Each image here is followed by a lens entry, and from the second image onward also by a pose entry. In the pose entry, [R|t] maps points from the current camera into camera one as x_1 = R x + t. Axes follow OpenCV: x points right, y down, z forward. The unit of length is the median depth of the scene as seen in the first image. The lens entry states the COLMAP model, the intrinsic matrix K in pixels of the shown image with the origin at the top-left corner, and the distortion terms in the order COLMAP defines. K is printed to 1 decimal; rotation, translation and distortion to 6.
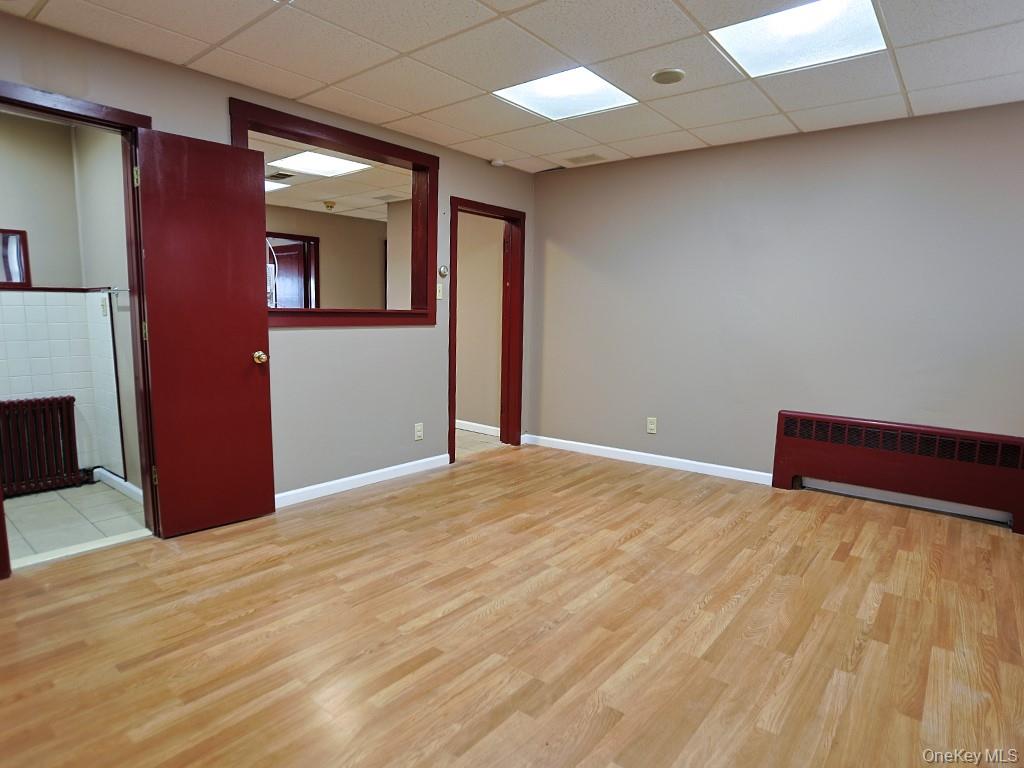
lens RADIAL K [[558.3, 0, 510.2], [0, 558.3, 386.0], [0, 0, 1]] dist [-0.046024, 0.005620]
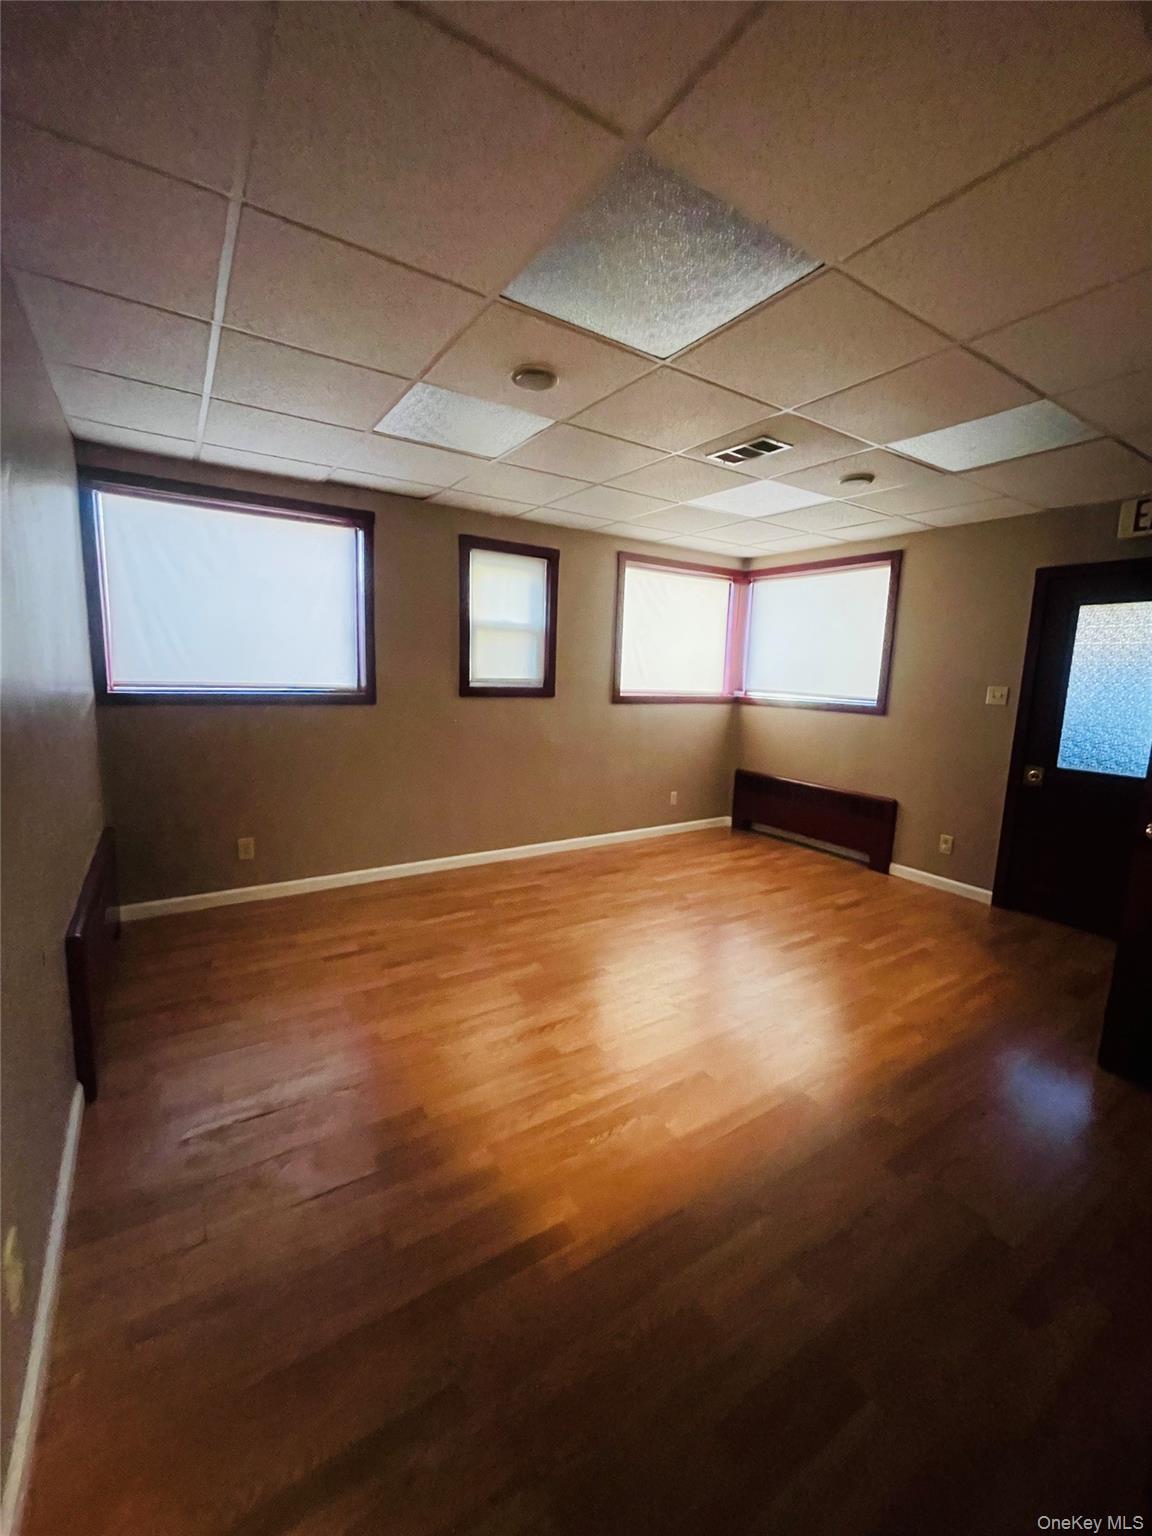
lens RADIAL K [[612.7, 0, 577.9], [0, 612.7, 764.0], [0, 0, 1]] dist [-0.001266, -0.000033]
pose [[-0.957249, -0.089305, 0.275135, -0.013902], [-0.011256, 0.961929, 0.273067, -0.274079], [-0.289047, 0.258296, -0.921811, 1.624502]]
